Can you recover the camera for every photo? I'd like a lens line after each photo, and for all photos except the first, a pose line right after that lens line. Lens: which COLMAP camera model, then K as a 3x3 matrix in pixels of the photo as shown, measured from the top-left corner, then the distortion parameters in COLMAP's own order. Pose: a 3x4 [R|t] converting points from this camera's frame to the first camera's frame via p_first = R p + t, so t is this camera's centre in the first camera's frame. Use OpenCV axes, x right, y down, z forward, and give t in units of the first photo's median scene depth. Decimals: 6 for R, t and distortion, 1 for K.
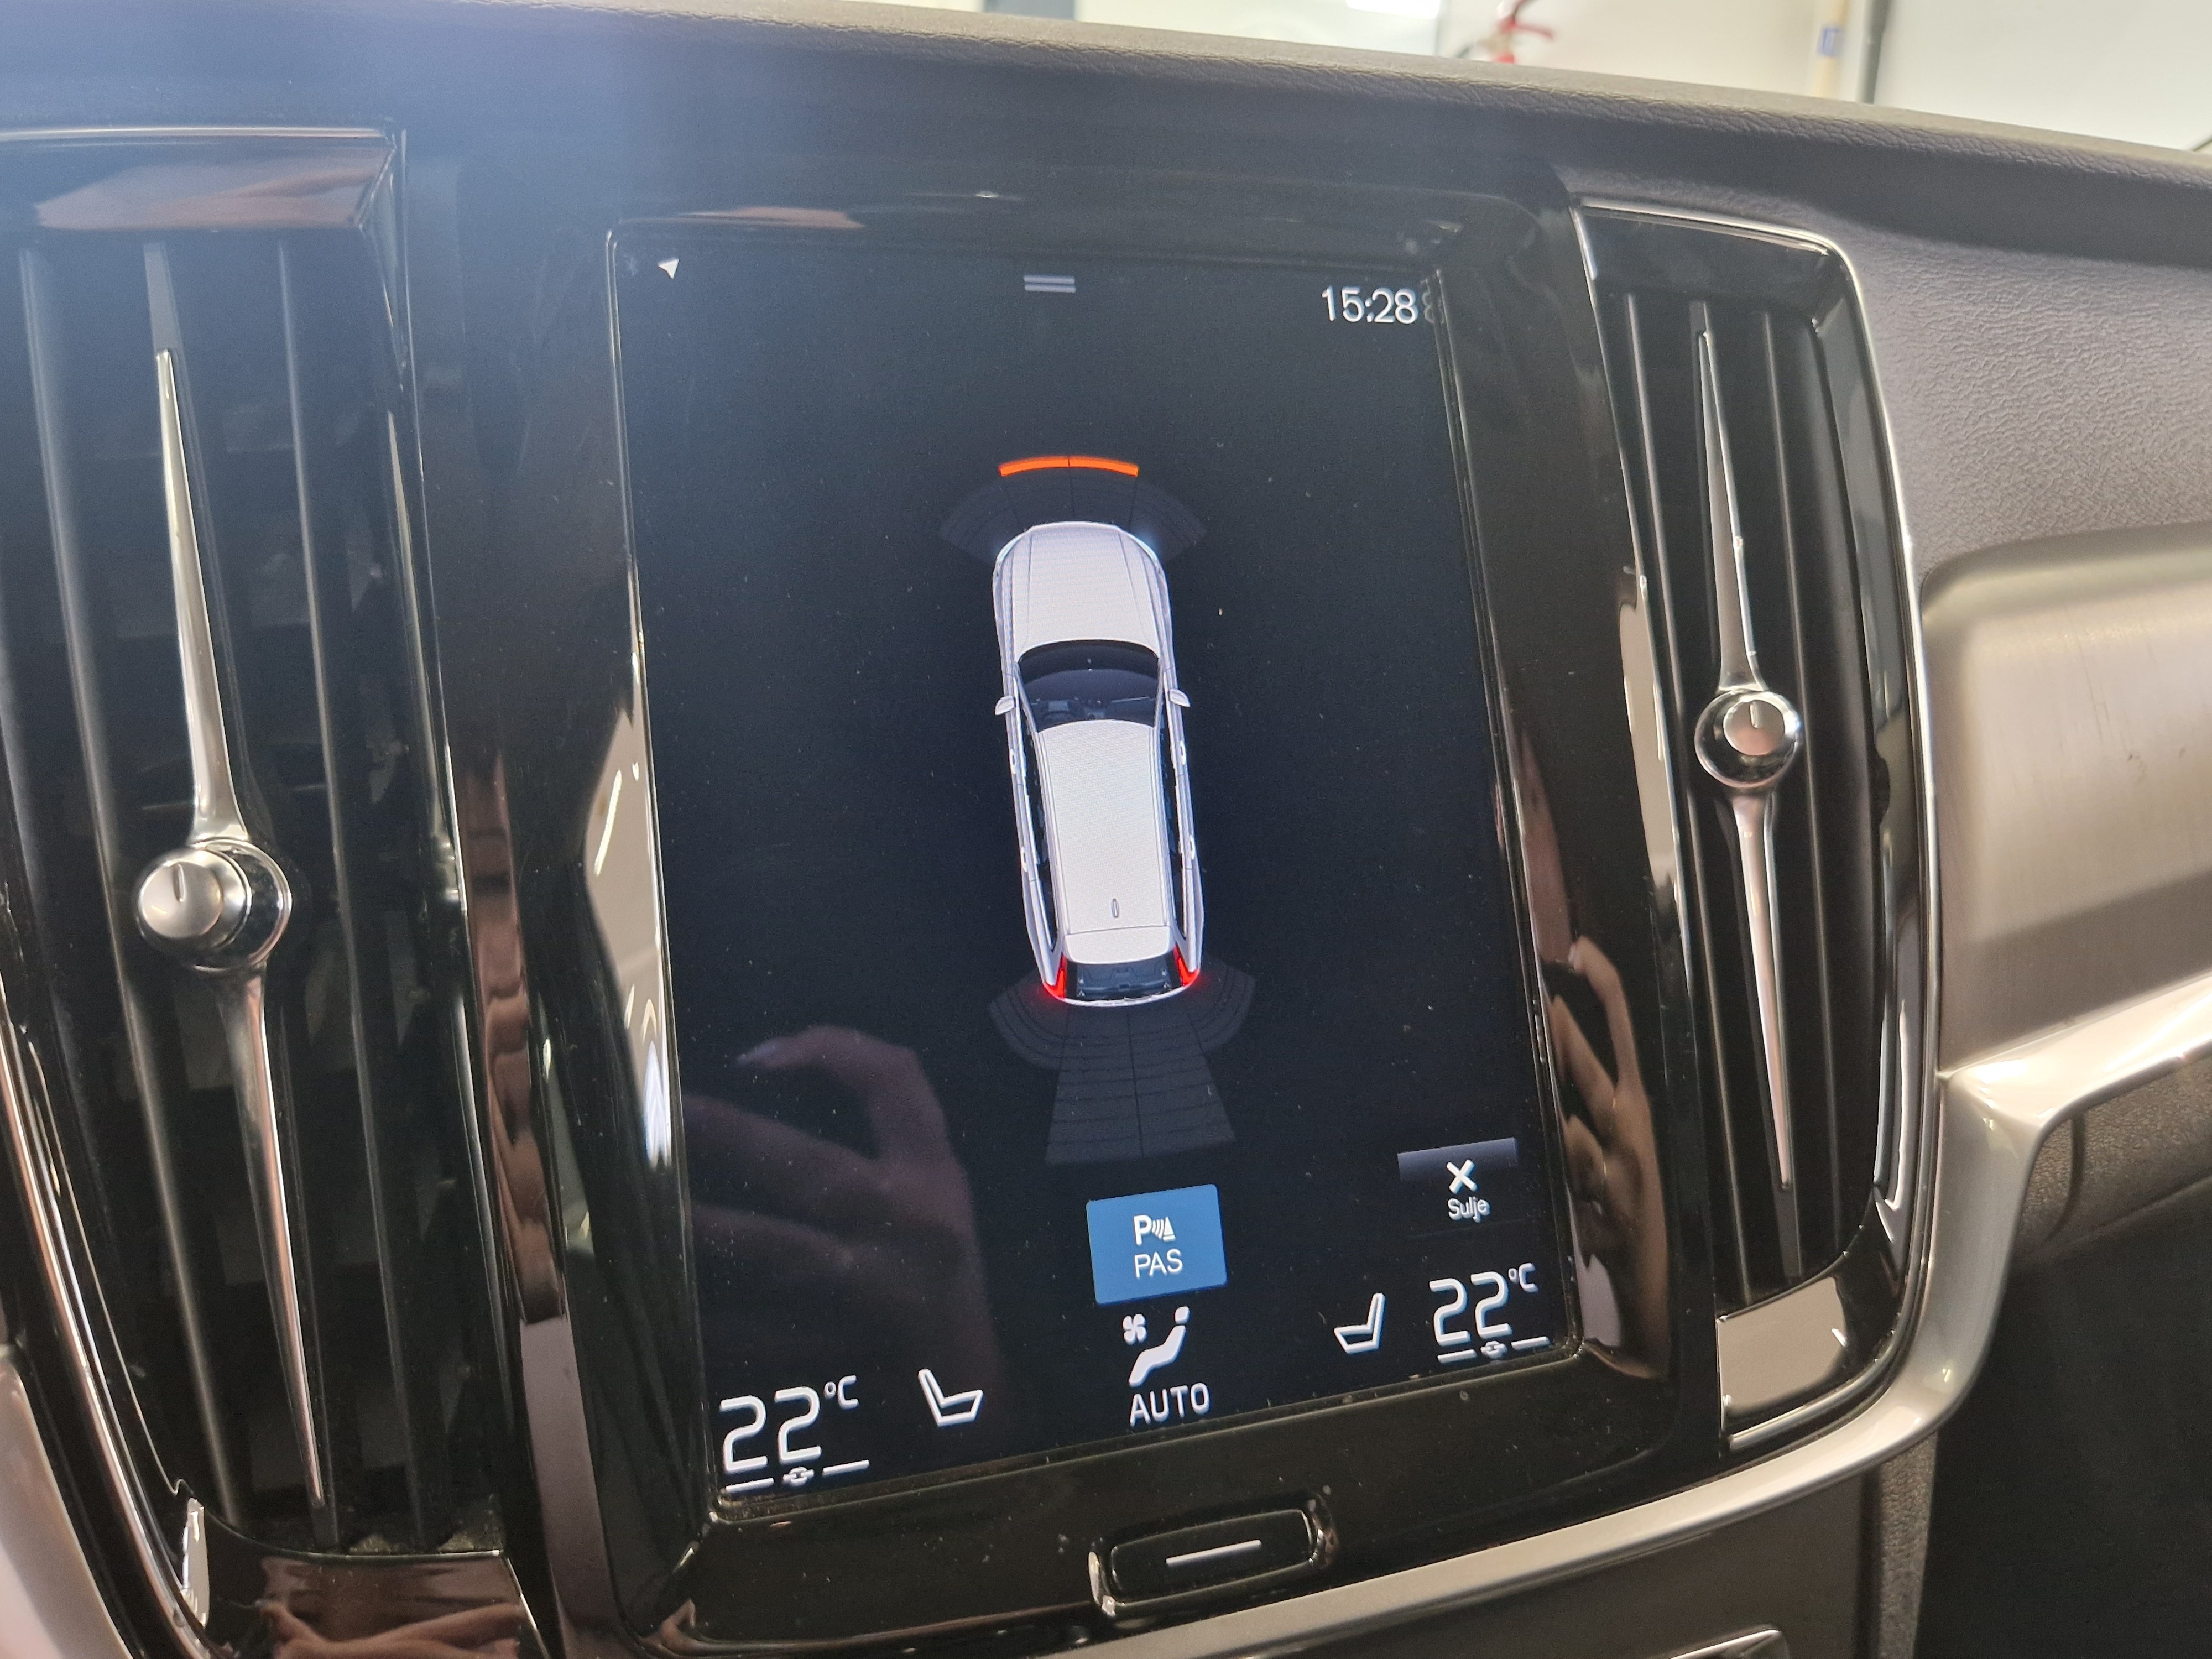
lens RADIAL K [[1761.7, 0, 1115.2], [0, 1761.7, 824.5], [0, 0, 1]] dist [0.026774, -0.033796]
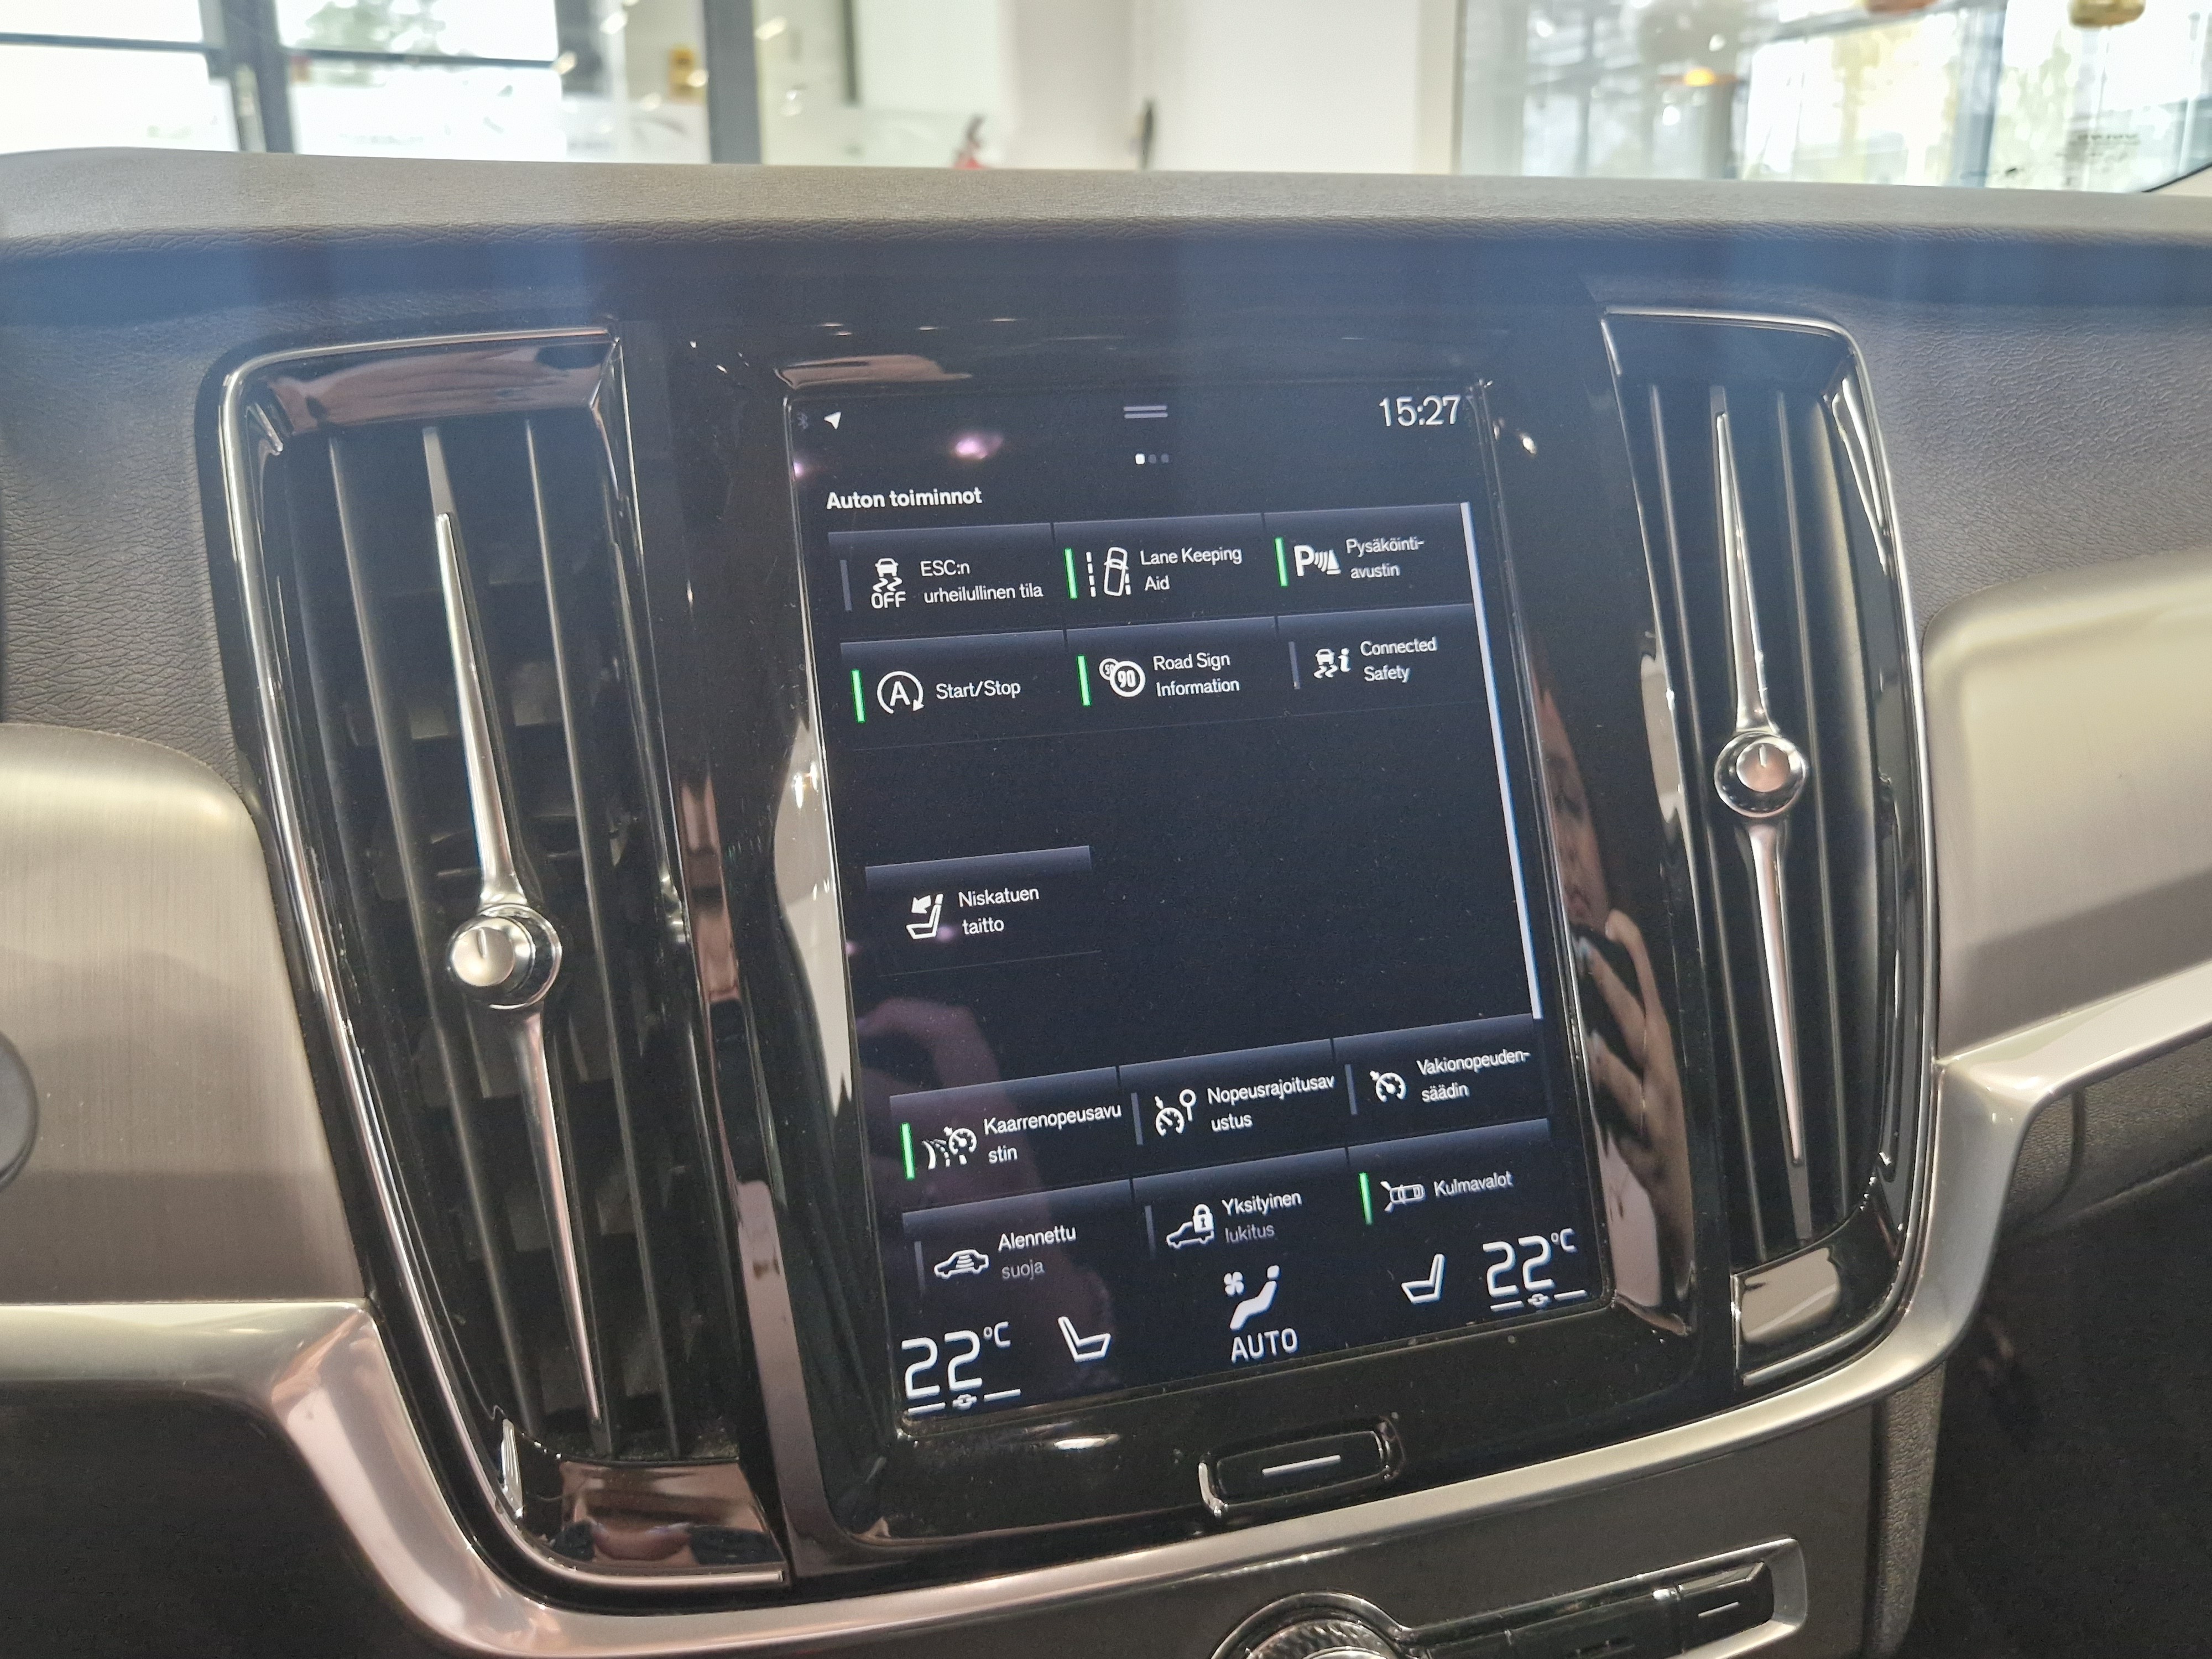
lens RADIAL K [[1761.7, 0, 1112.1], [0, 1761.7, 836.5], [0, 0, 1]] dist [0.026774, -0.033796]
pose [[0.997548, -0.020321, -0.066974, 0.014917], [0.022142, 0.999402, 0.026550, -0.056188], [0.066394, -0.027968, 0.997401, -0.208592]]
